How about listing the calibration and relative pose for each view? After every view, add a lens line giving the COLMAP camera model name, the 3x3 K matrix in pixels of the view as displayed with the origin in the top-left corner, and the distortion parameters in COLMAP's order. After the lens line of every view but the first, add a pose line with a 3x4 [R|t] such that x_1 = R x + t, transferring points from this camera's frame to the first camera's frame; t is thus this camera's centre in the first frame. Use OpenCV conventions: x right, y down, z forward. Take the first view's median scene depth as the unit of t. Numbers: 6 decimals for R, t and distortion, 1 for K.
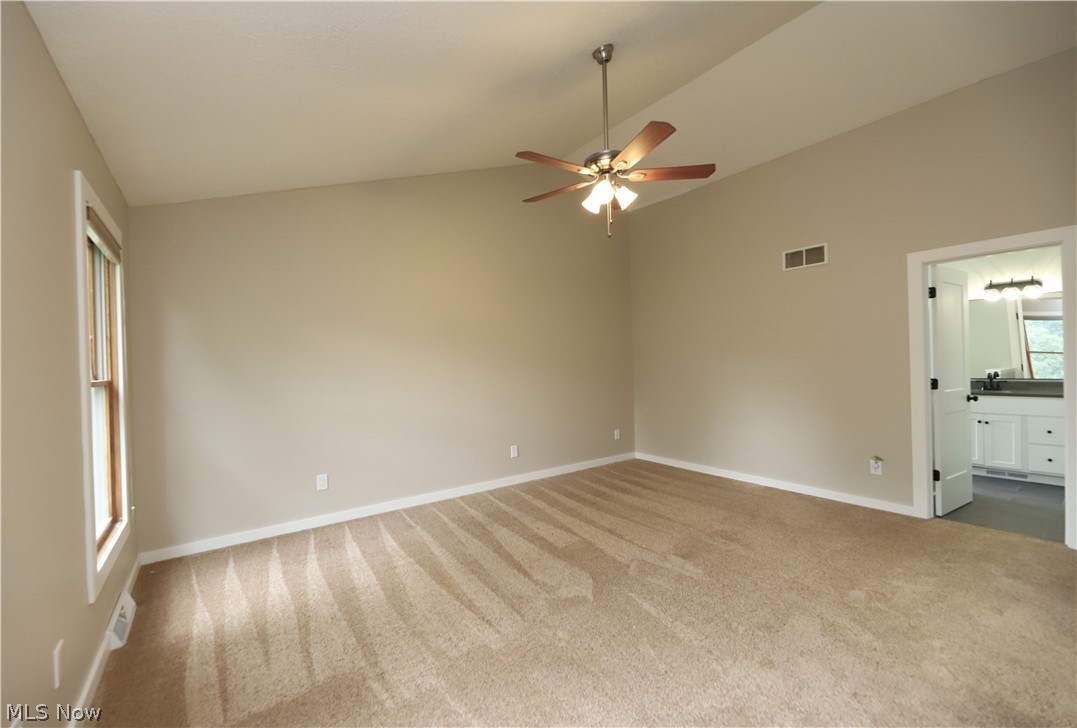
lens RADIAL K [[429.7, 0, 540.9], [0, 429.7, 363.6], [0, 0, 1]] dist [0.004693, -0.000373]
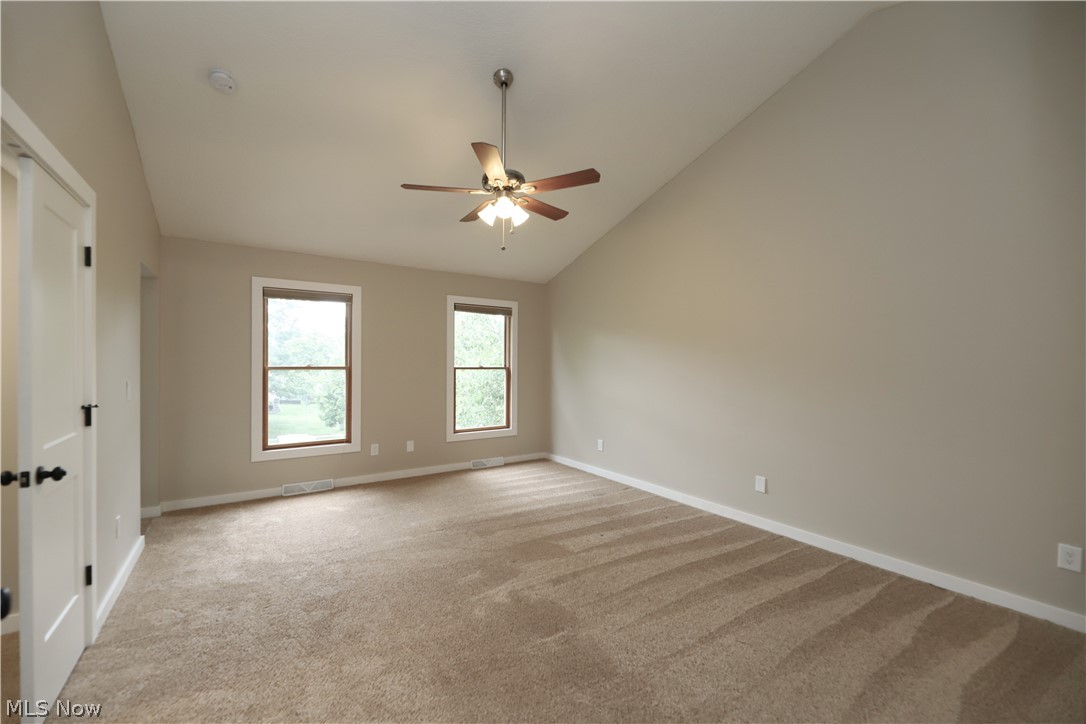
lens RADIAL K [[433.3, 0, 534.5], [0, 433.3, 363.9], [0, 0, 1]] dist [0.004693, -0.000373]
pose [[-0.064358, 0.005965, -0.997909, 0.893619], [-0.005092, 0.999967, 0.006306, 0.003853], [0.997914, 0.005487, -0.064326, 0.860317]]
